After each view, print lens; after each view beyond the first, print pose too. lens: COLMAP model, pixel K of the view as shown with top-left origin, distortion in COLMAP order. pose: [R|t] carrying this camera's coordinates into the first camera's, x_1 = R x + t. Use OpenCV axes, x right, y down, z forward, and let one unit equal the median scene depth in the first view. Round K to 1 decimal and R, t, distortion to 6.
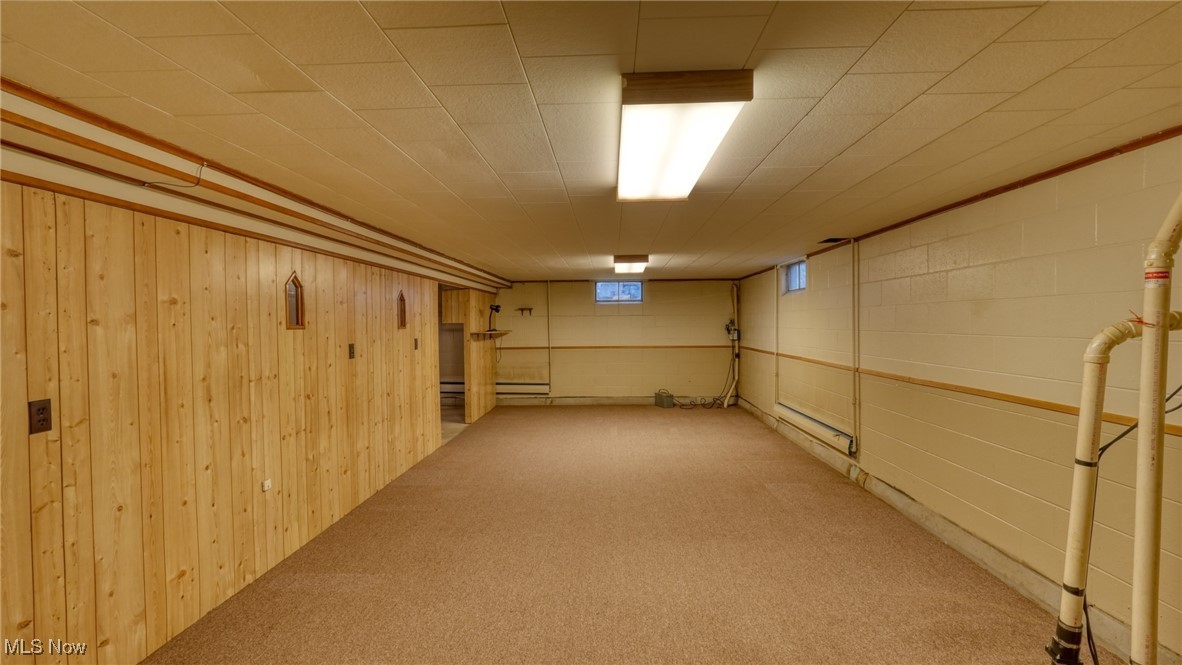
lens RADIAL K [[519.4, 0, 589.9], [0, 519.4, 332.3], [0, 0, 1]] dist [-0.011740, 0.006756]
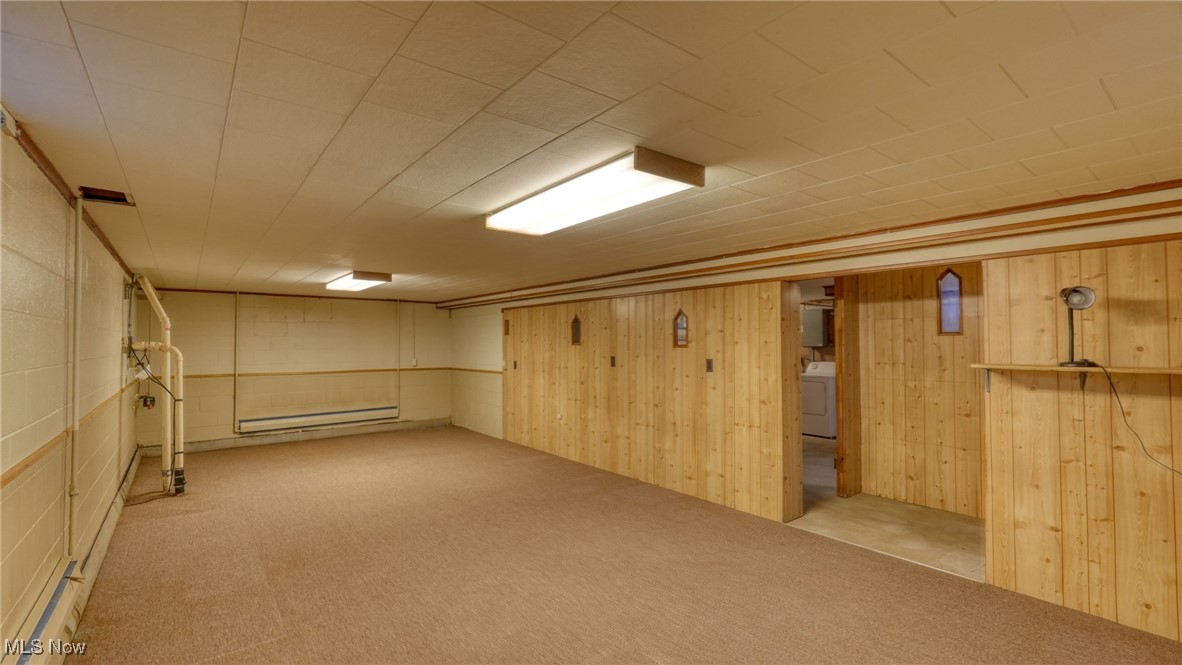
lens RADIAL K [[519.4, 0, 592.1], [0, 519.4, 332.5], [0, 0, 1]] dist [-0.011740, 0.006756]
pose [[-0.757618, -0.003349, -0.652689, 0.528260], [-0.004721, 0.999989, 0.000349, -0.044521], [0.652681, 0.003345, -0.757626, 2.082638]]
